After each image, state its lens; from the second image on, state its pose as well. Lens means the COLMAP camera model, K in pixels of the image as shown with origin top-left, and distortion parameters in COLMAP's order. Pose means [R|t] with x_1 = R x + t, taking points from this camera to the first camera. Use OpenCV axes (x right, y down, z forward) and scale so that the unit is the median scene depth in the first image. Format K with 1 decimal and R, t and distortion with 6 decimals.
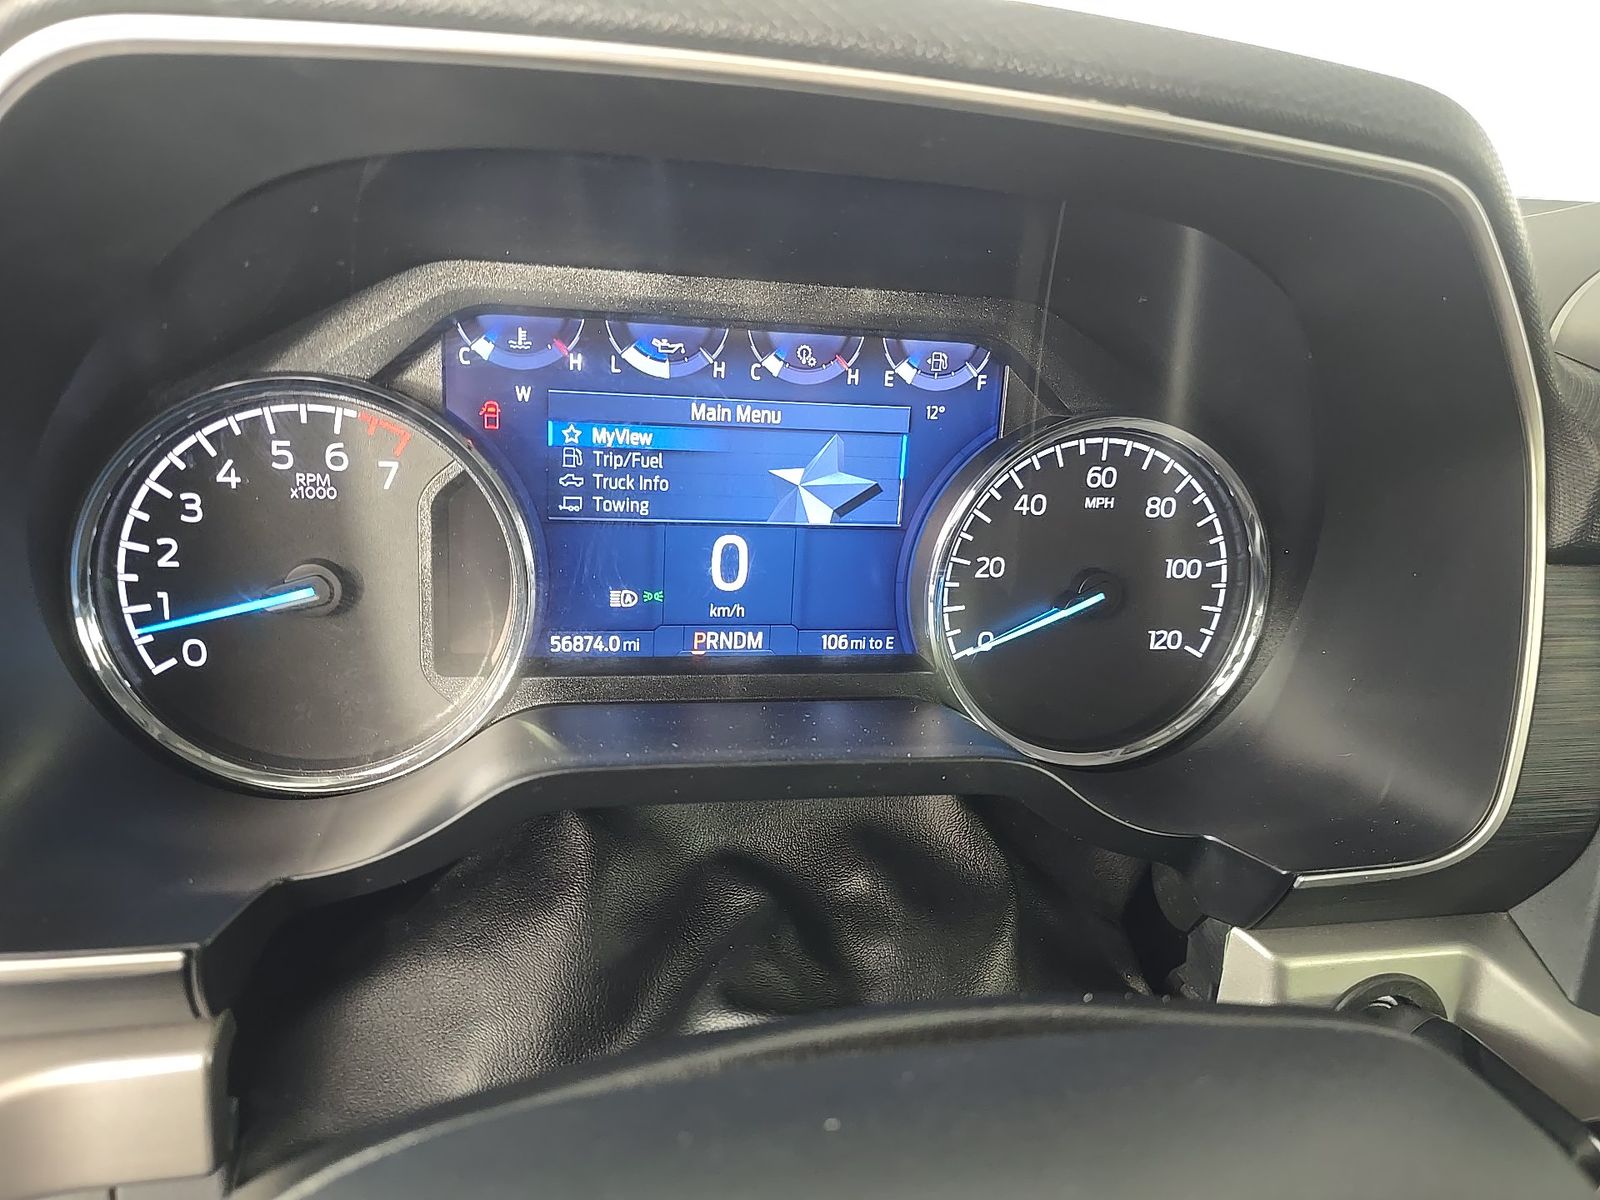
lens RADIAL K [[1116.1, 0, 798.9], [0, 1116.1, 599.1], [0, 0, 1]] dist [0.026255, -0.021529]
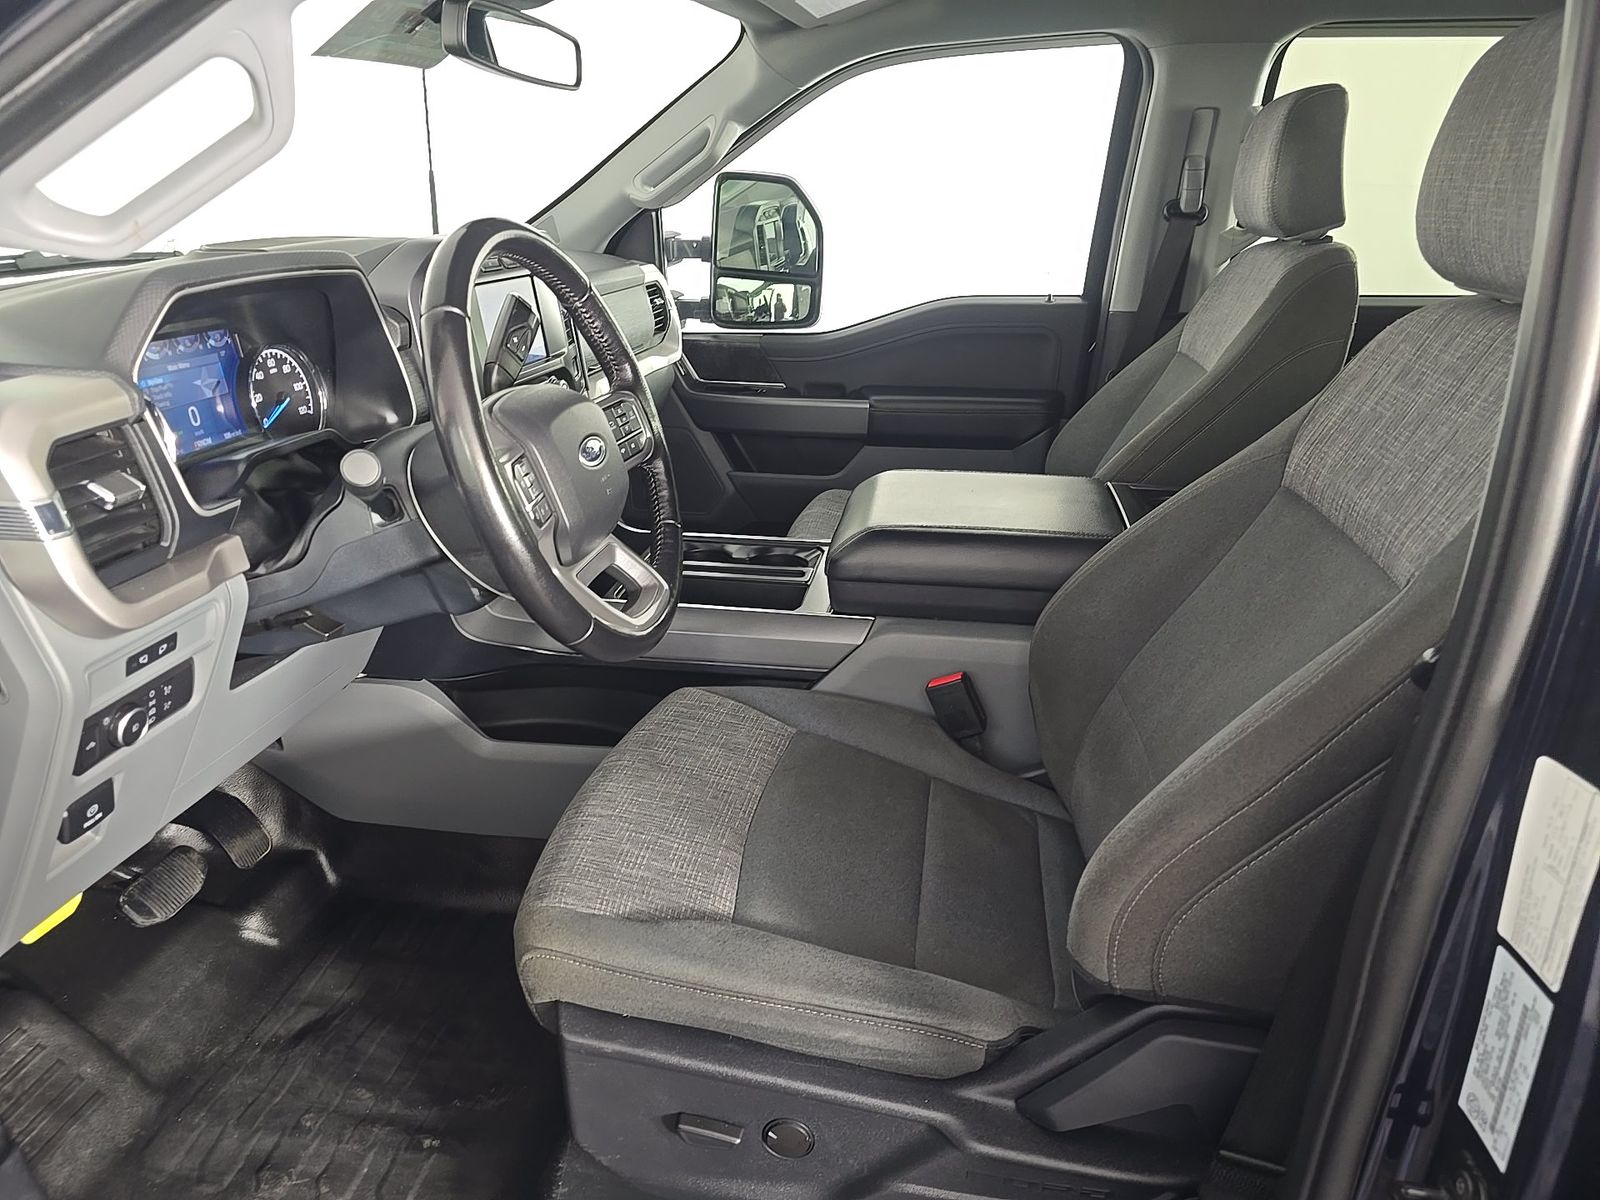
lens RADIAL K [[1116.1, 0, 803.4], [0, 1116.1, 611.8], [0, 0, 1]] dist [0.026255, -0.021529]
pose [[0.364012, -0.403860, 0.839281, -2.204256], [0.332557, 0.898061, 0.287909, 0.114027], [-0.870001, 0.174306, 0.461212, -1.709898]]
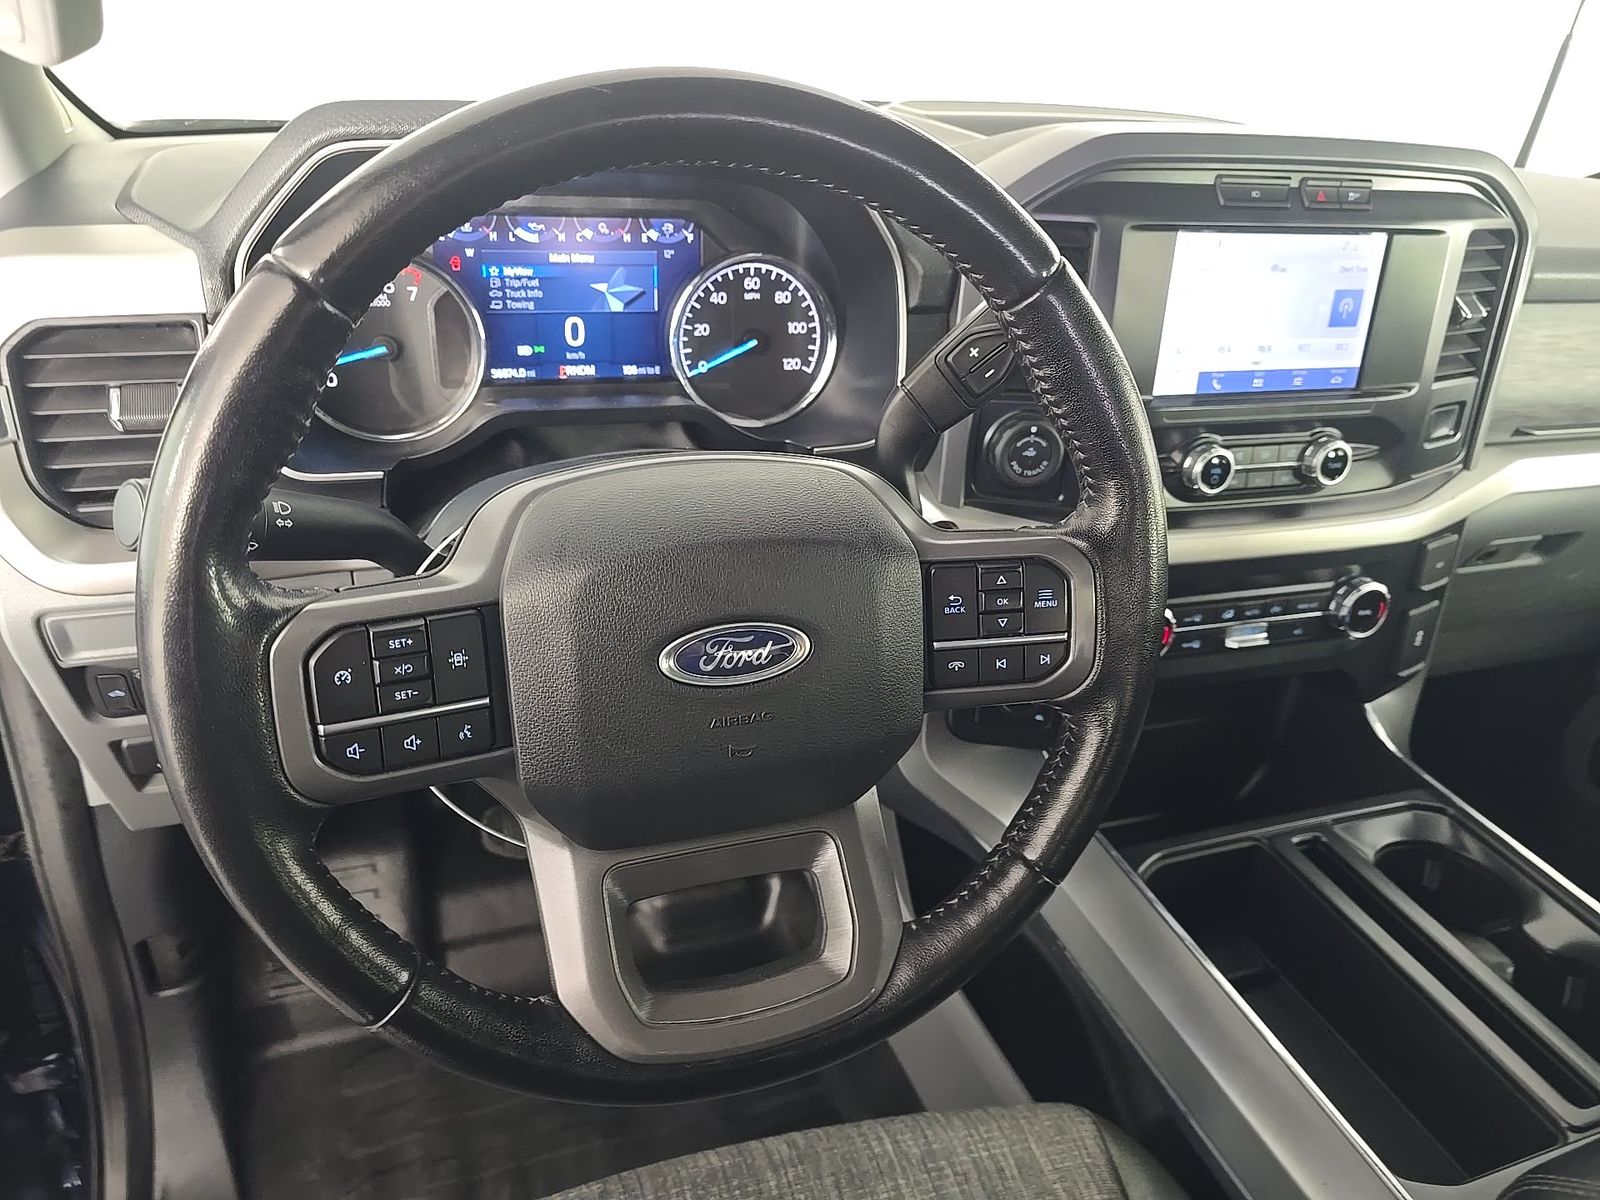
lens RADIAL K [[1116.1, 0, 799.1], [0, 1116.1, 609.3], [0, 0, 1]] dist [0.026255, -0.021529]
pose [[0.992882, -0.064024, 0.100434, 0.112509], [0.045528, 0.983214, 0.176685, 0.128894], [-0.110060, -0.170855, 0.979130, -1.200643]]
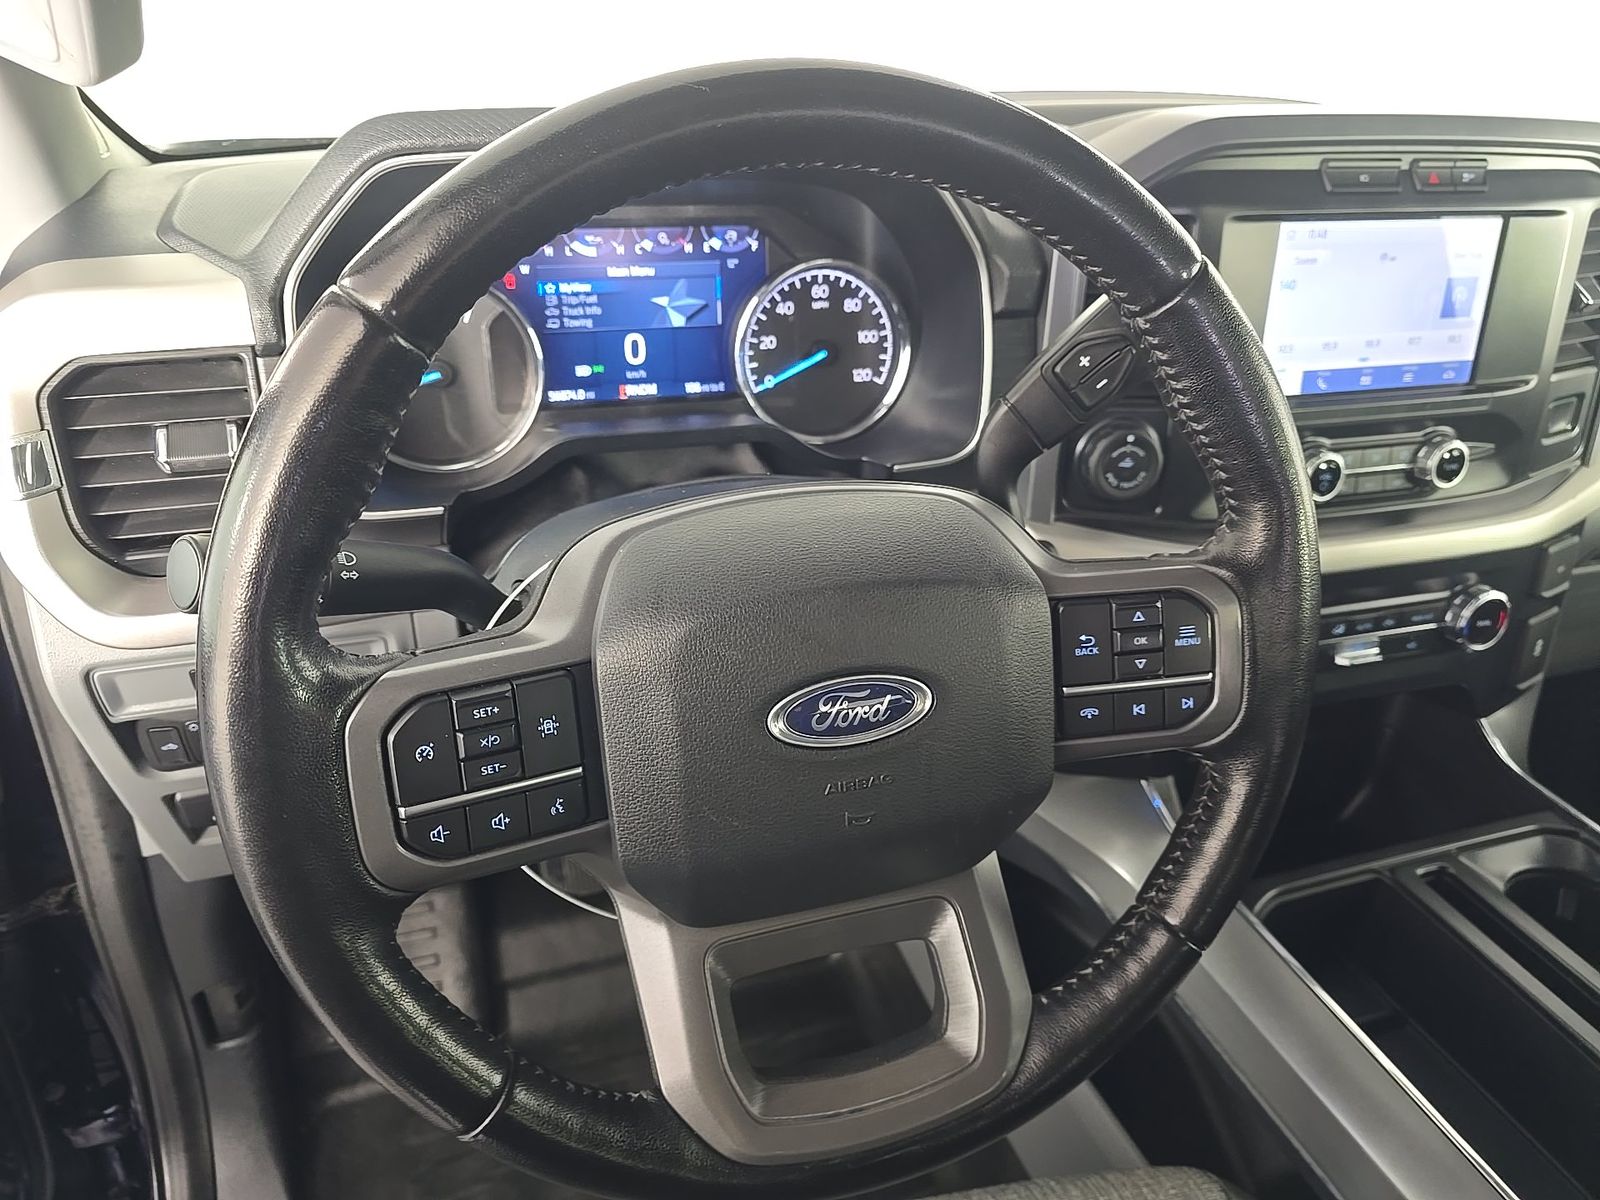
lens RADIAL K [[1116.1, 0, 799.4], [0, 1116.1, 611.3], [0, 0, 1]] dist [0.026255, -0.021529]
pose [[0.993389, -0.088506, 0.073115, 0.041633], [0.074496, 0.981561, 0.176033, 0.097582], [-0.087347, -0.169422, 0.981665, -1.062475]]
